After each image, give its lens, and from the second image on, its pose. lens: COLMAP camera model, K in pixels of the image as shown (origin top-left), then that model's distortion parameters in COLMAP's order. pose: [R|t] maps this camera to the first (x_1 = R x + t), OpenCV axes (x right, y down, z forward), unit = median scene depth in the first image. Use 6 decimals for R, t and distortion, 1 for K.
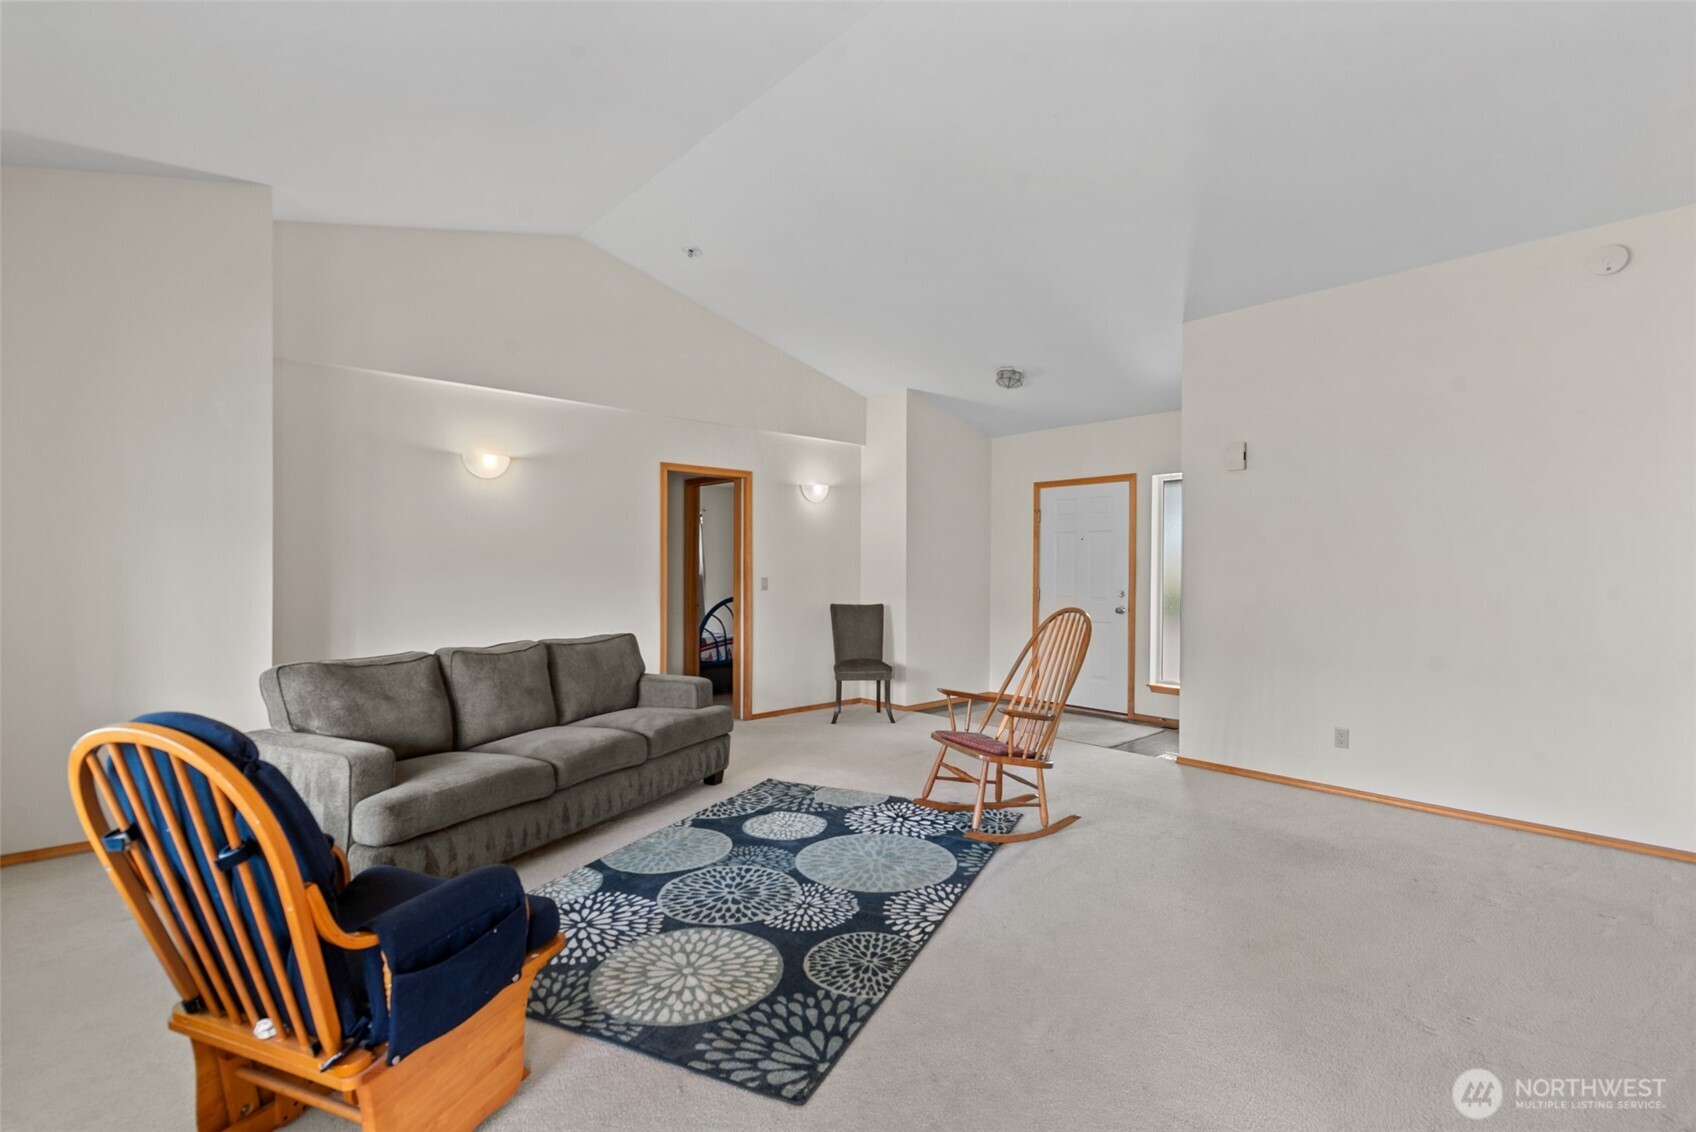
lens RADIAL K [[795.6, 0, 848.0], [0, 795.6, 566.0], [0, 0, 1]] dist [-0.000008, -0.000285]
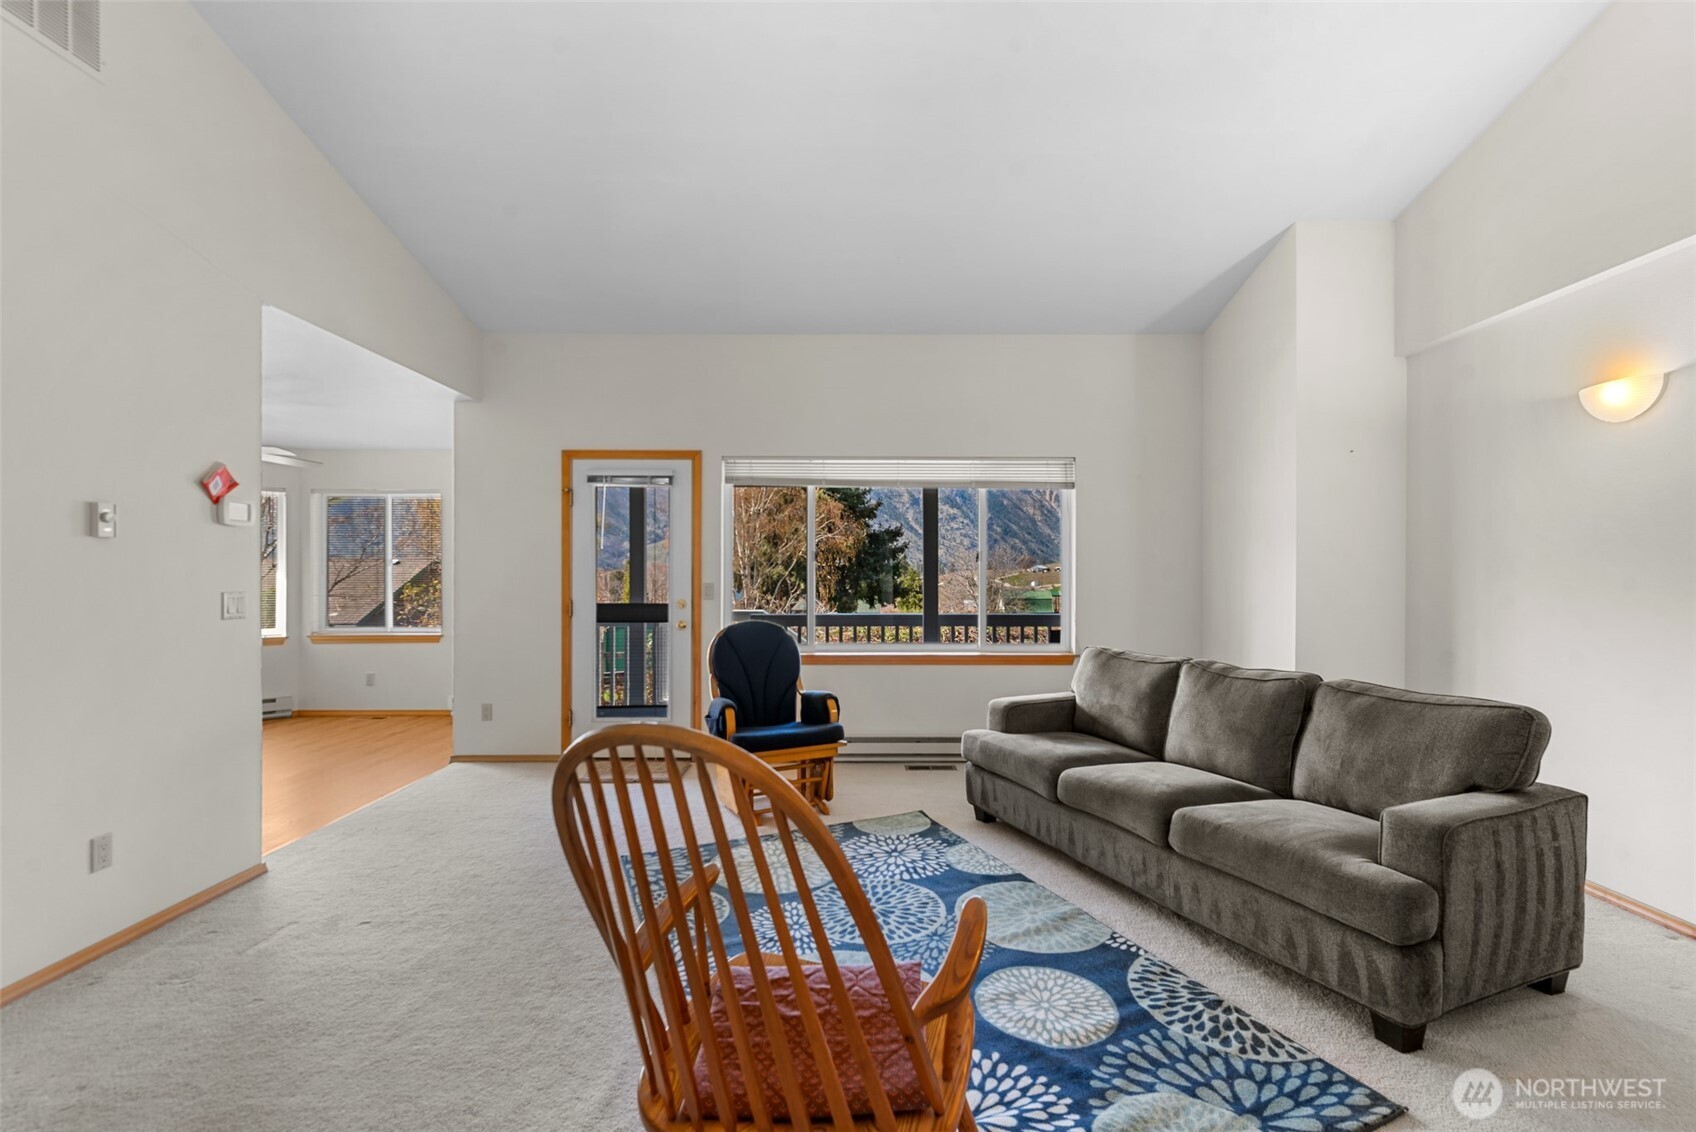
lens RADIAL K [[759.2, 0, 848.0], [0, 759.2, 566.0], [0, 0, 1]] dist [0.002093, 0.000646]
pose [[-0.666344, -0.009363, -0.745586, 0.477246], [-0.005221, 0.999955, -0.007891, 0.000305], [0.745626, -0.001365, -0.666363, 1.340162]]
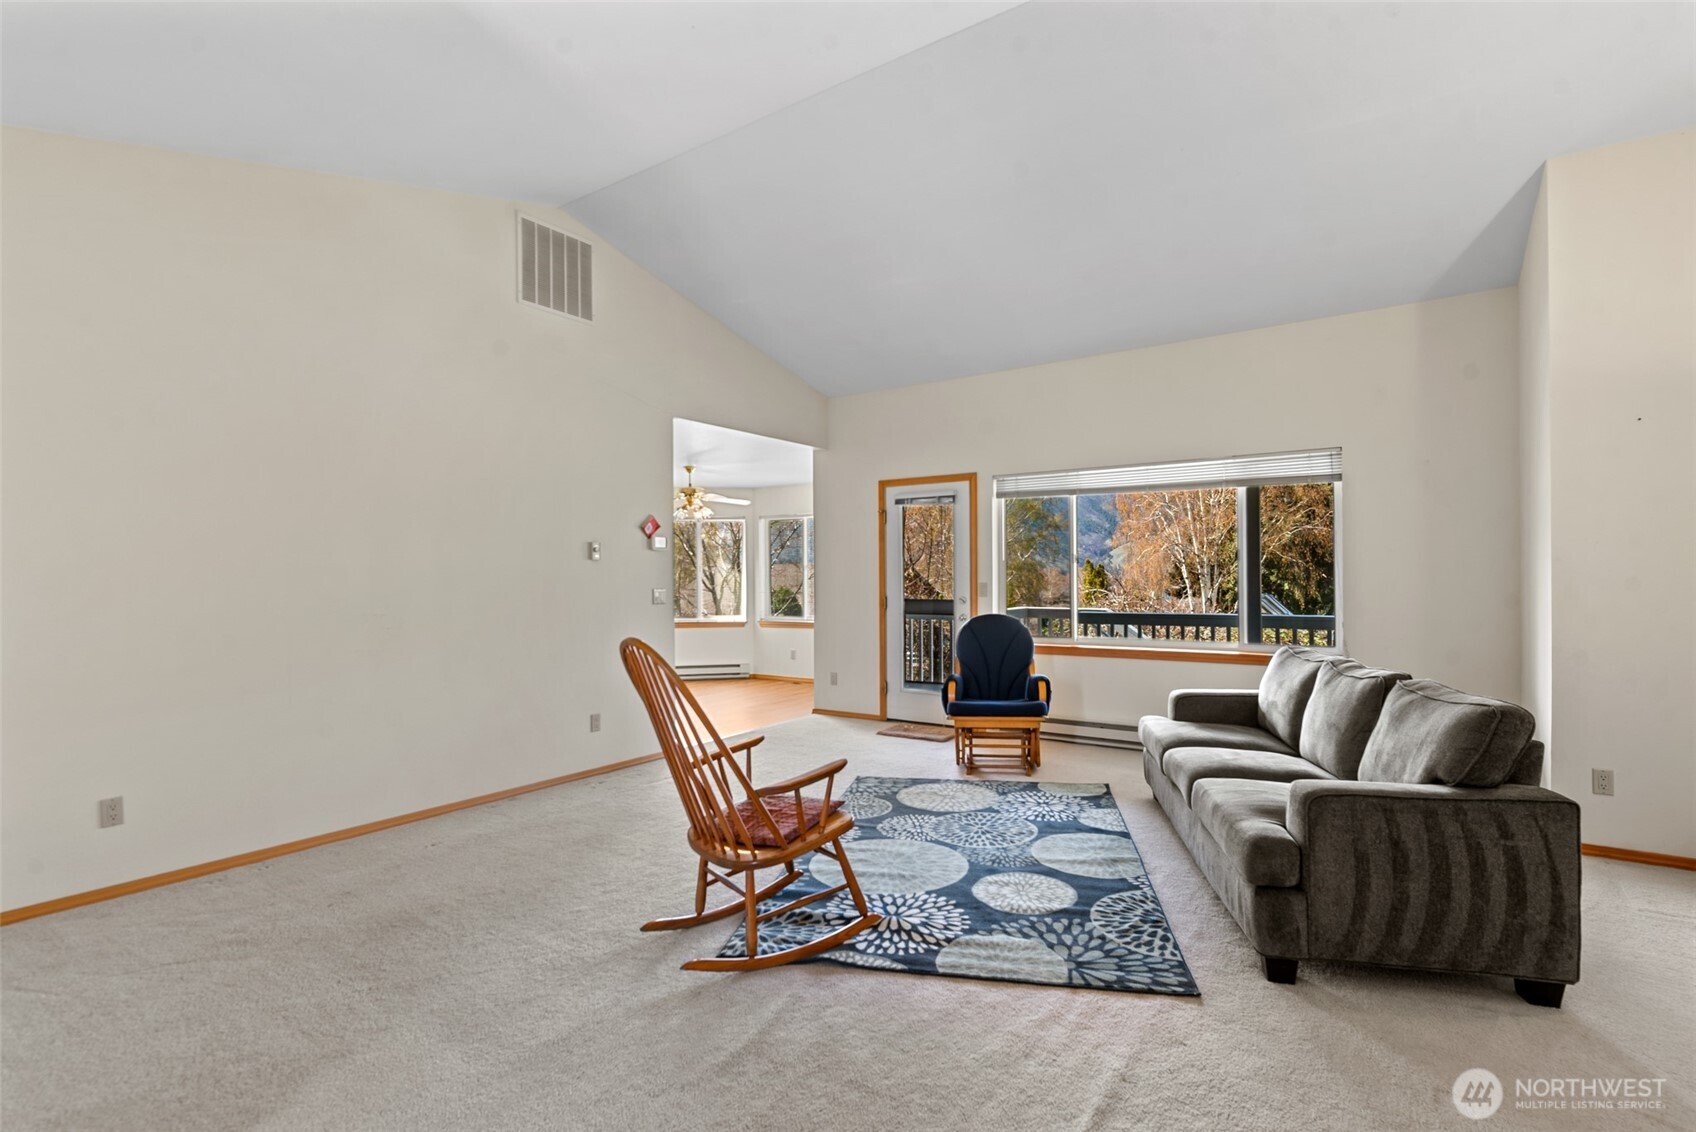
lens RADIAL K [[795.6, 0, 848.0], [0, 795.6, 566.0], [0, 0, 1]] dist [-0.000008, -0.000285]
pose [[-0.972570, 0.004836, -0.232559, 0.300808], [0.006706, 0.999951, -0.007250, -0.004239], [0.232513, -0.008610, -0.972555, 1.848799]]
